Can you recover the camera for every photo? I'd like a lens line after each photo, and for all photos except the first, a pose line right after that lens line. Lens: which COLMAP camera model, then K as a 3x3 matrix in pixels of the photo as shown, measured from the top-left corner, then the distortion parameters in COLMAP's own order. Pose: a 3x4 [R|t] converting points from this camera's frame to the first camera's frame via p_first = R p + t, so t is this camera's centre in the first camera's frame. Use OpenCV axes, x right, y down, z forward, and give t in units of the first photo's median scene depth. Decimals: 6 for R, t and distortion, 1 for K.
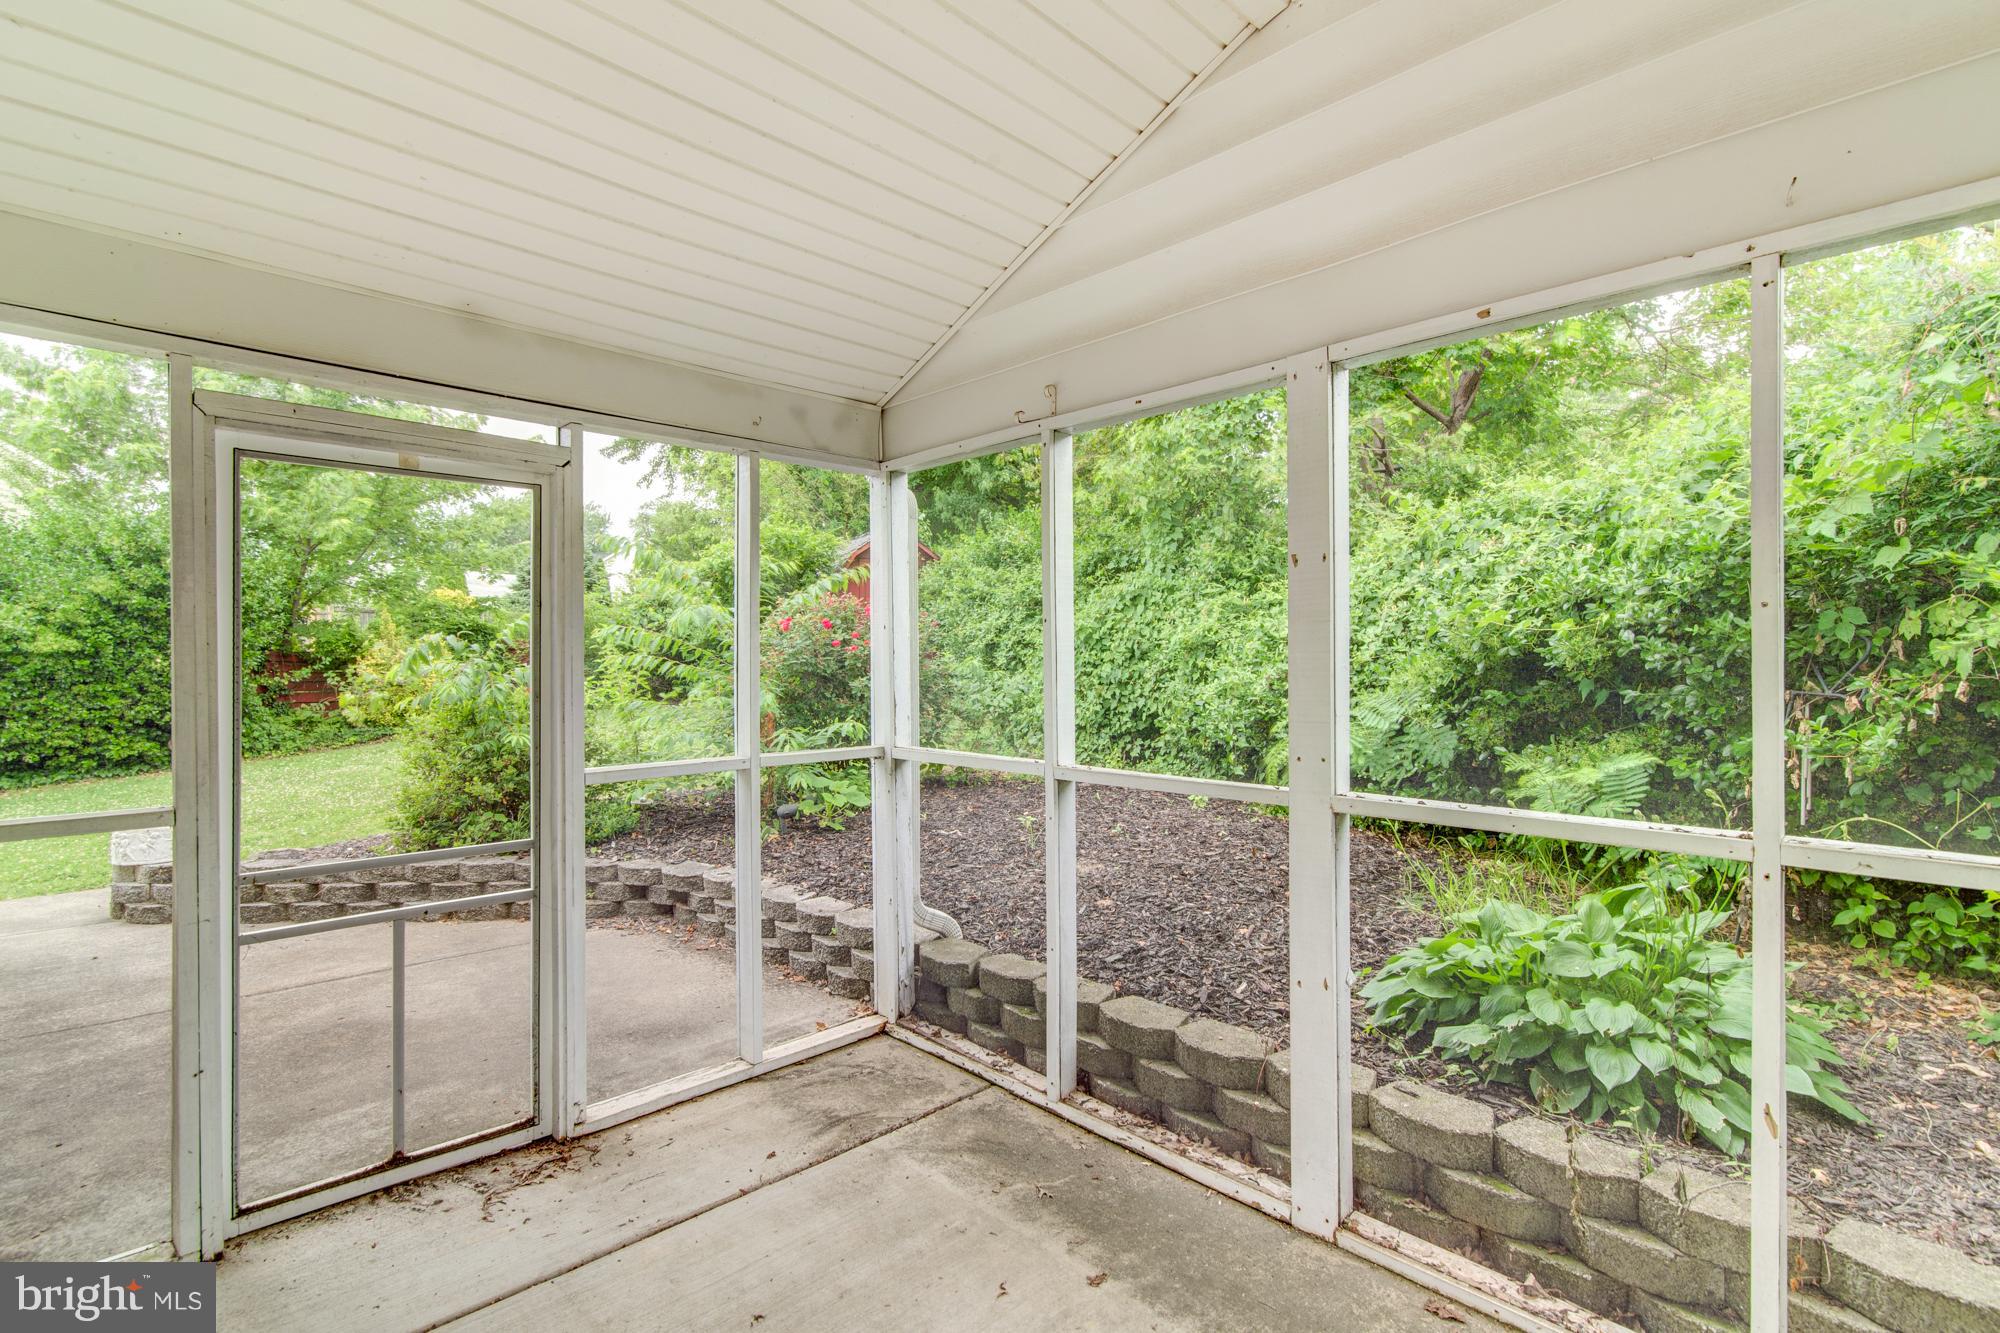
lens RADIAL K [[916.5, 0, 1000.0], [0, 916.5, 666.5], [0, 0, 1]] dist [-0.005102, -0.000547]
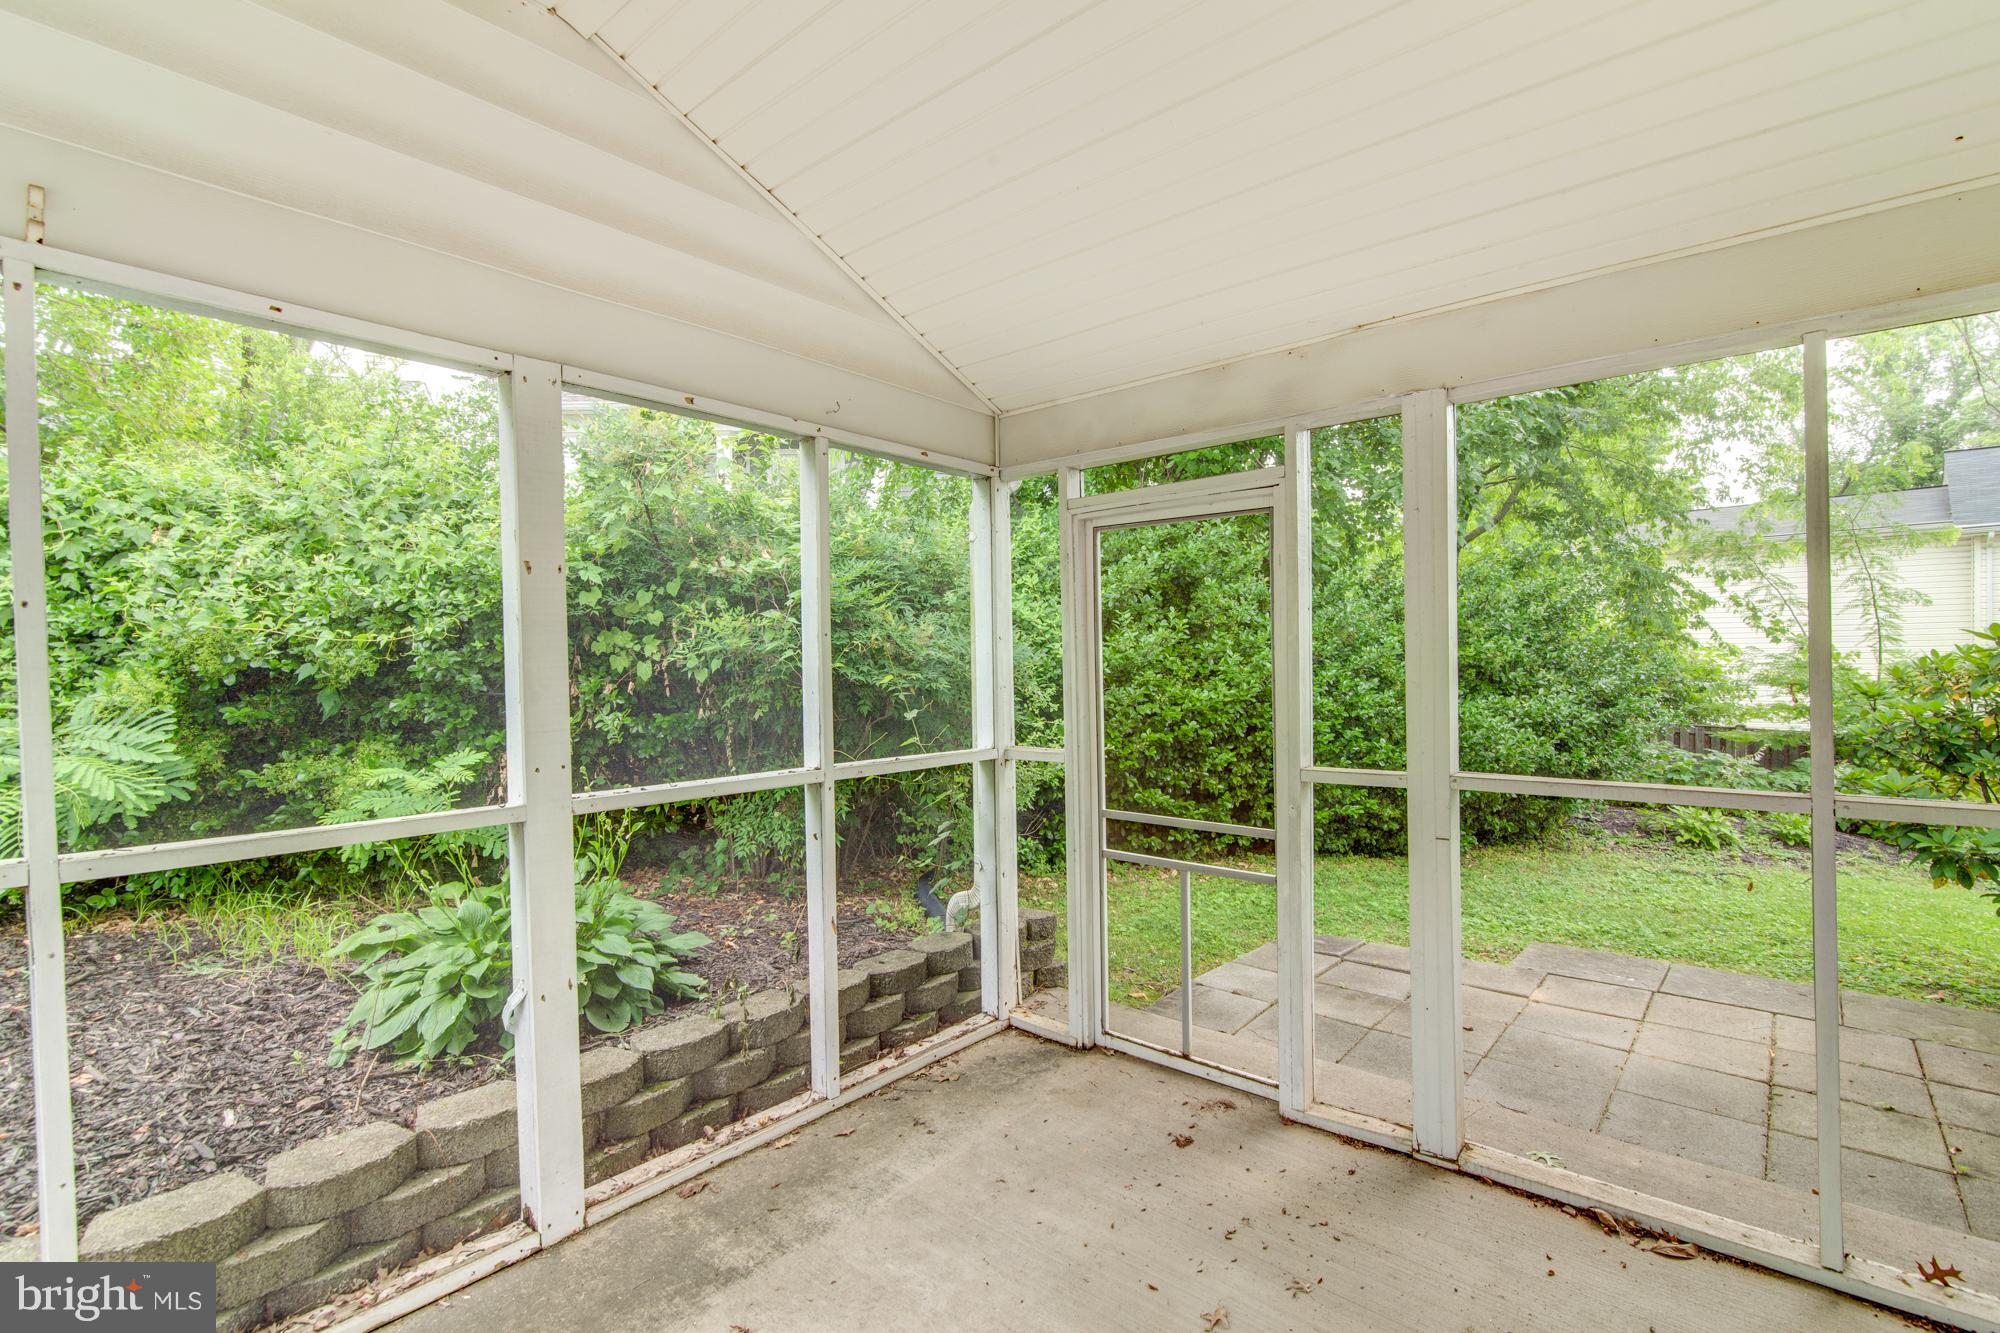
lens RADIAL K [[916.5, 0, 1000.0], [0, 916.5, 666.5], [0, 0, 1]] dist [-0.005102, -0.000547]
pose [[-0.073244, -0.007837, 0.997283, -0.708526], [0.015378, 0.999841, 0.008986, -0.013915], [-0.997195, 0.015995, -0.073112, 0.592499]]
